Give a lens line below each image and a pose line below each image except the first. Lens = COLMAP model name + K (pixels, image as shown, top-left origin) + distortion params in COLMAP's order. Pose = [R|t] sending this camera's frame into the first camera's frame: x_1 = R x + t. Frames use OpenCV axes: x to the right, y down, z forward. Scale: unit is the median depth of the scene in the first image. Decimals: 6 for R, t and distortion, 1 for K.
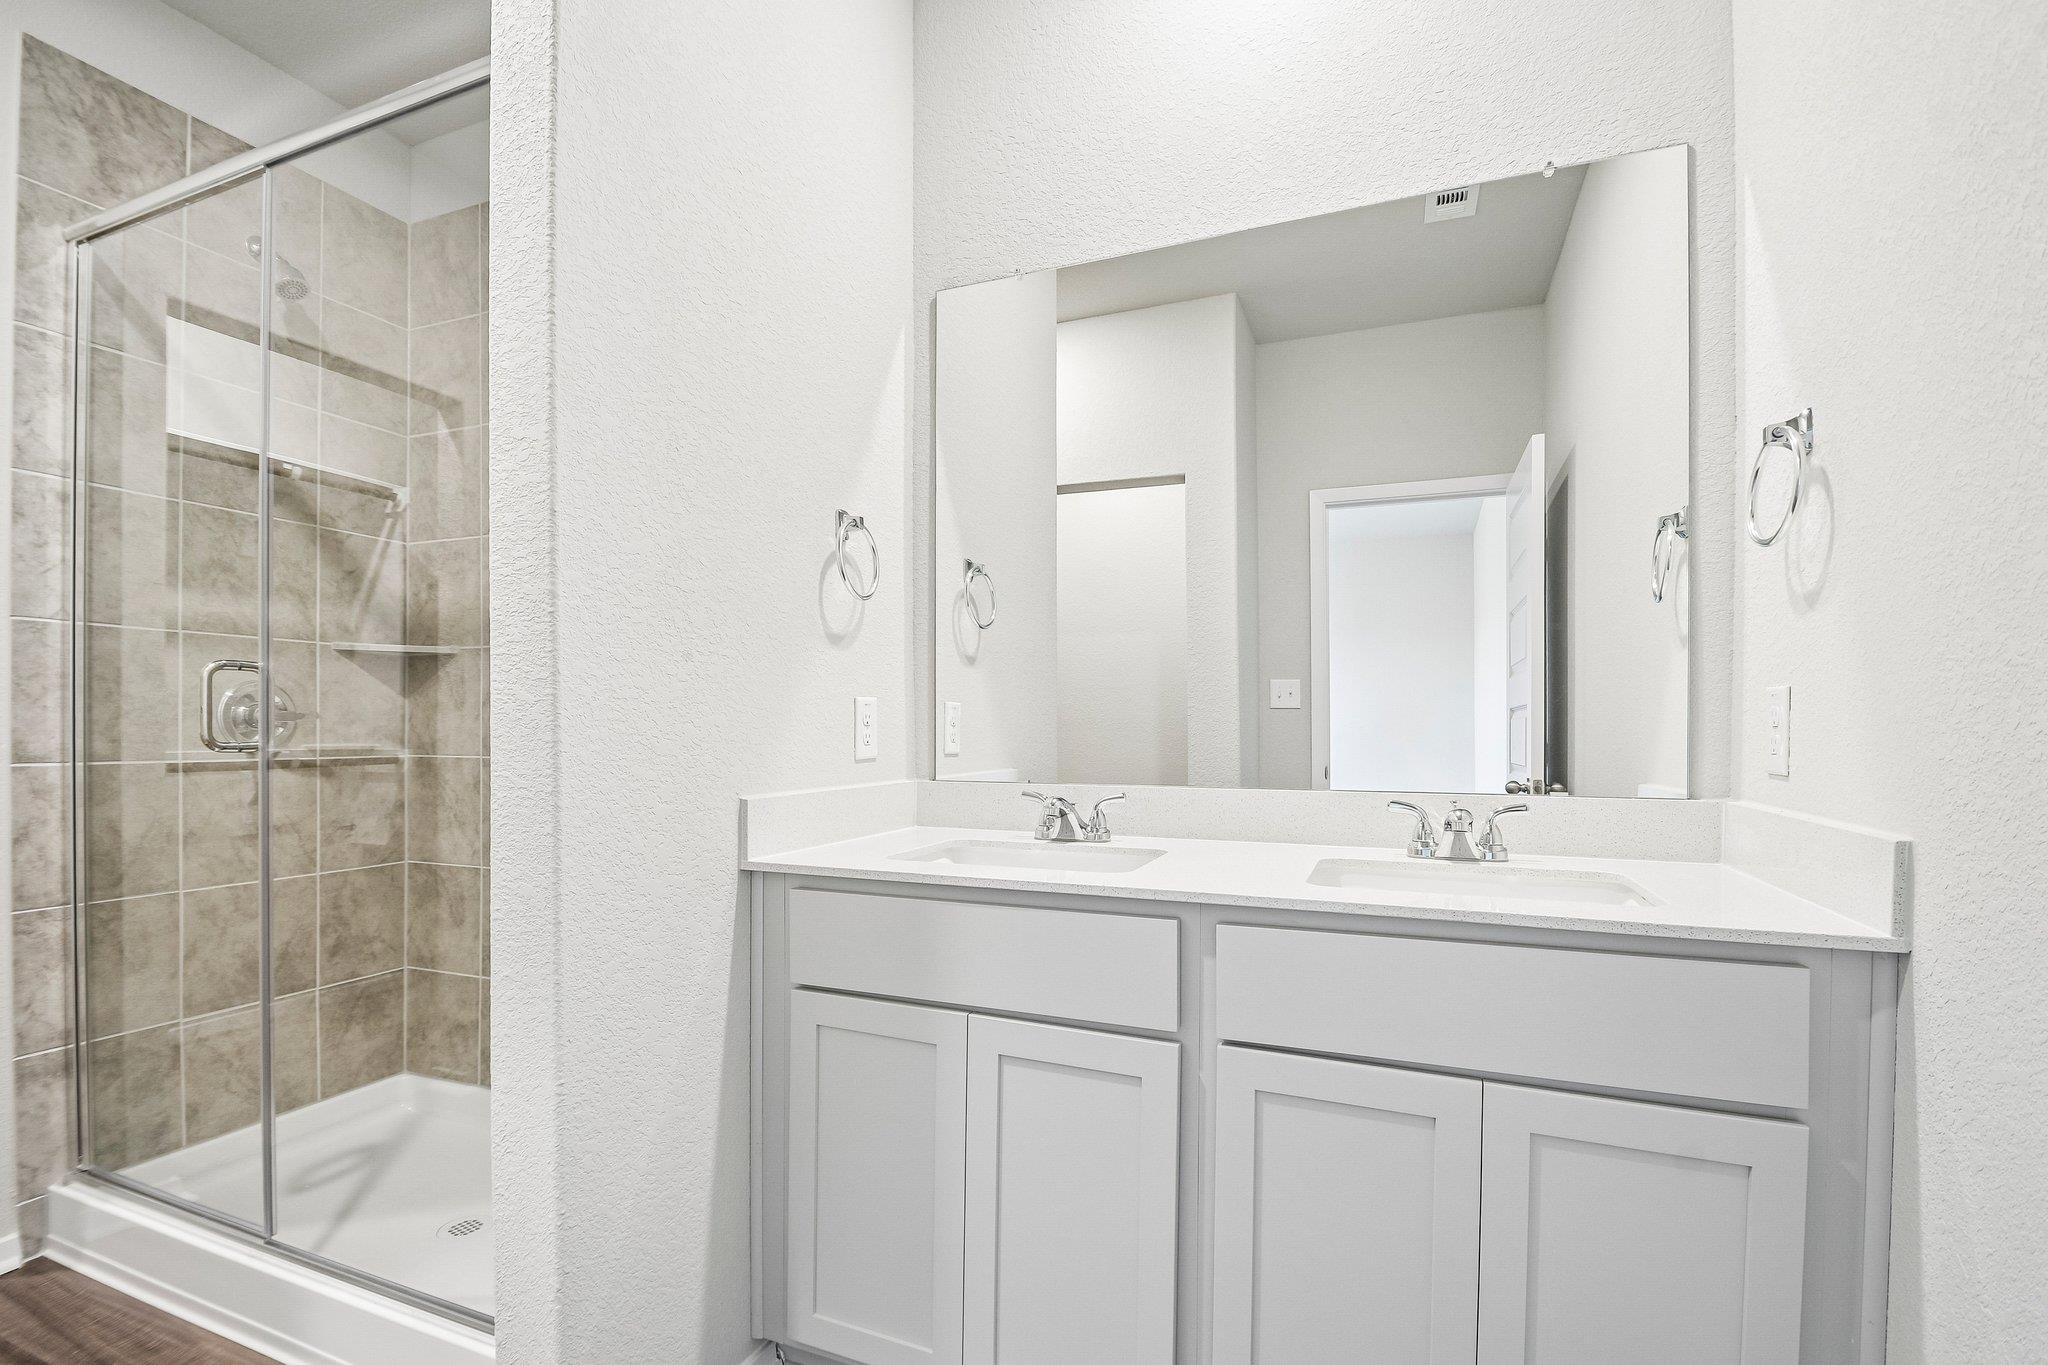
lens RADIAL K [[941.8, 0, 1031.5], [0, 941.8, 731.6], [0, 0, 1]] dist [0.002513, -0.008145]
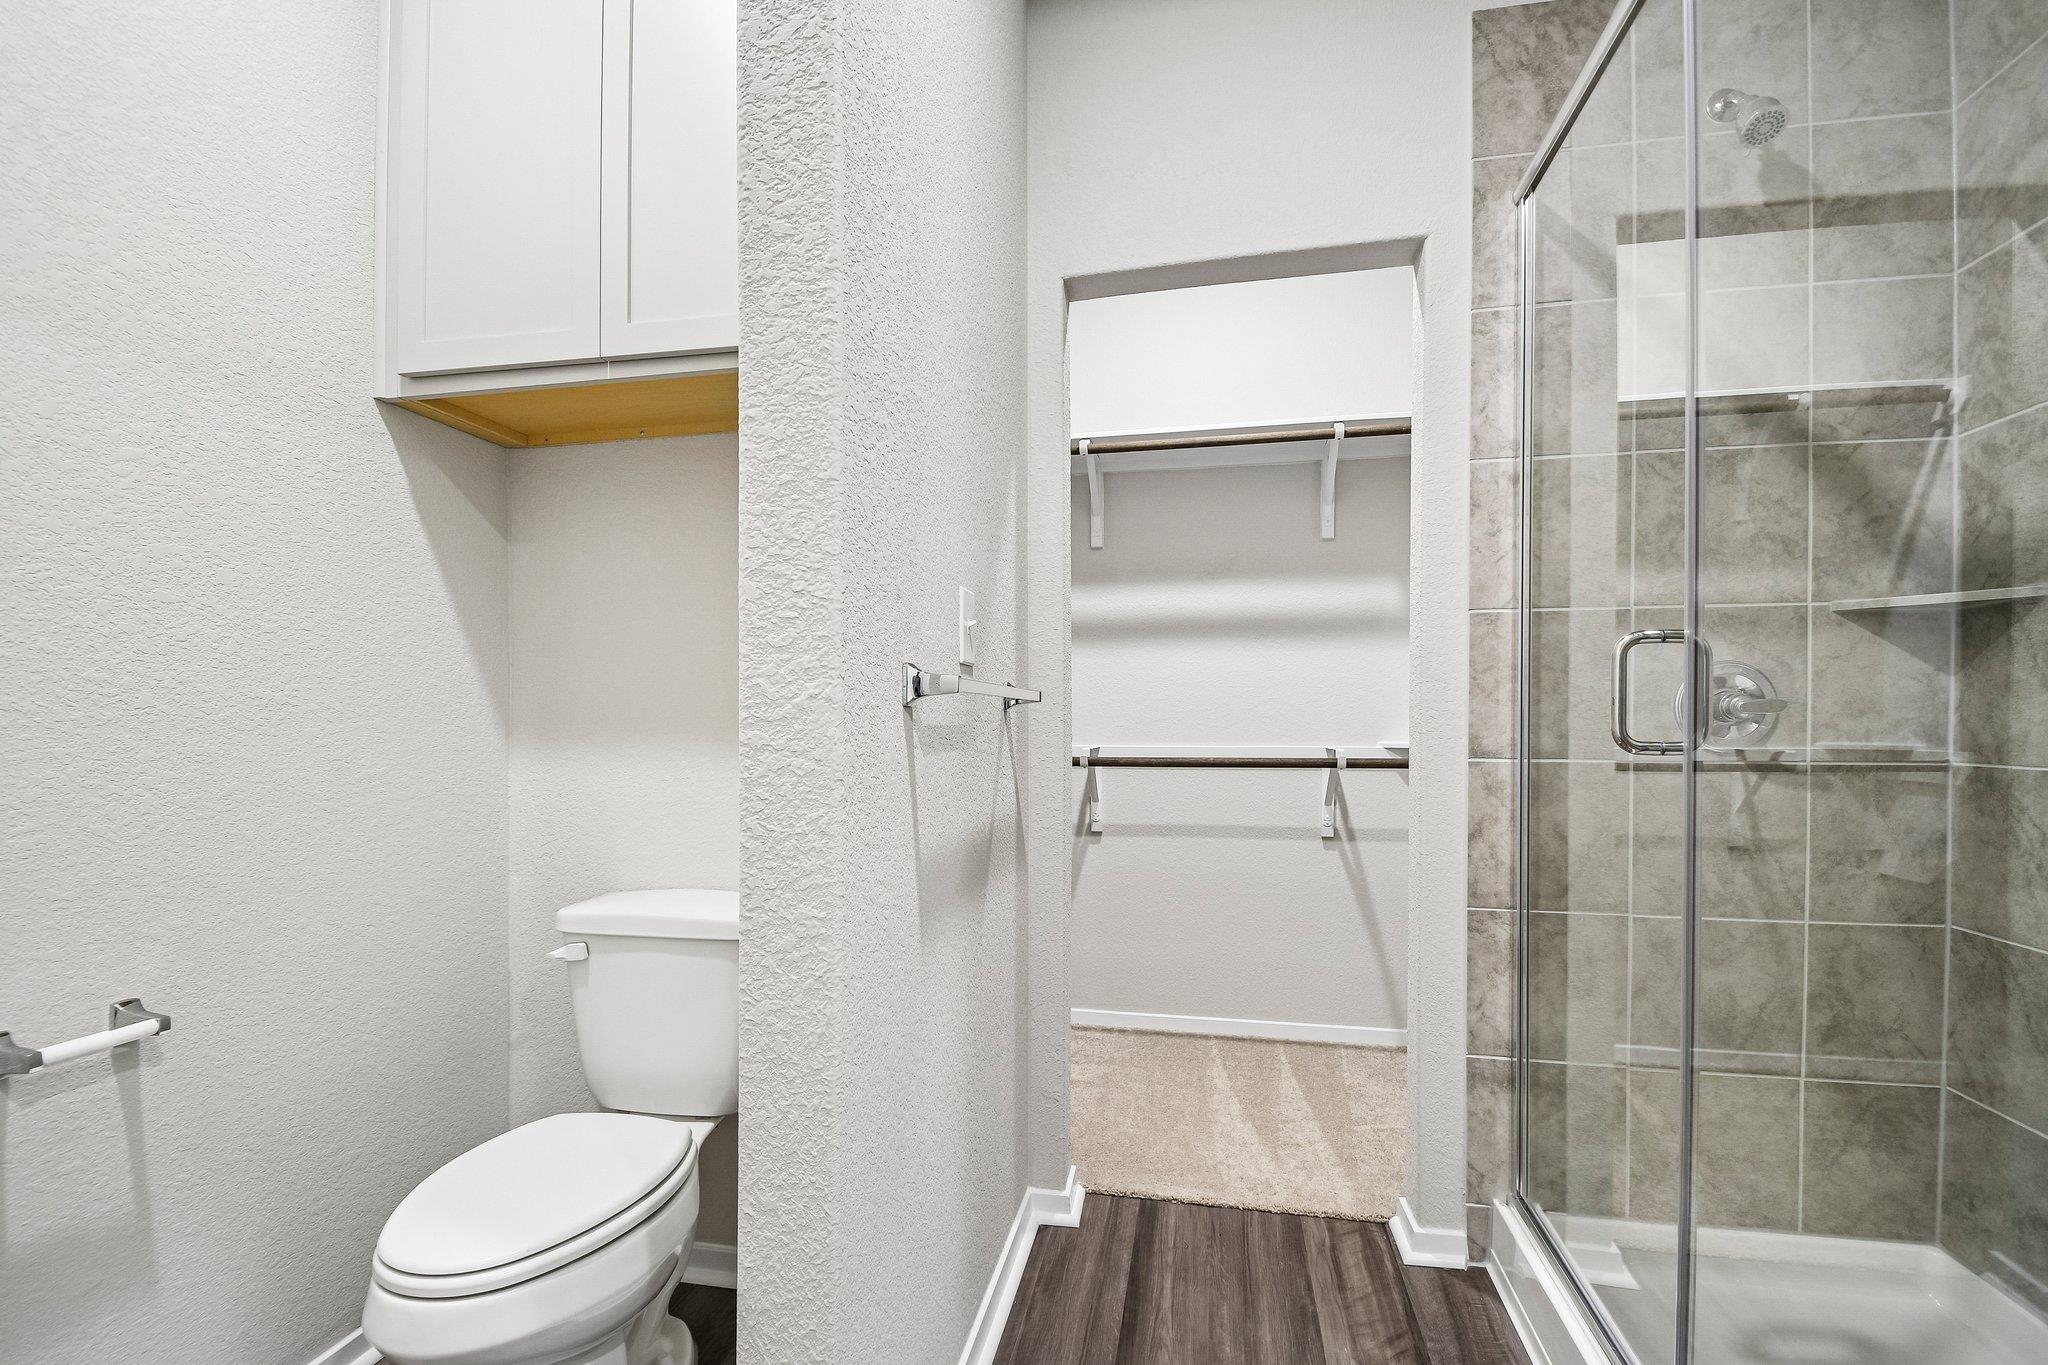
lens RADIAL K [[941.8, 0, 992.3], [0, 941.8, 734.6], [0, 0, 1]] dist [0.002513, -0.008145]
pose [[0.161180, 0.008939, -0.986885, -0.160376], [-0.002079, 0.999960, 0.008718, 0.001193], [0.986923, 0.000647, 0.161192, 0.291102]]
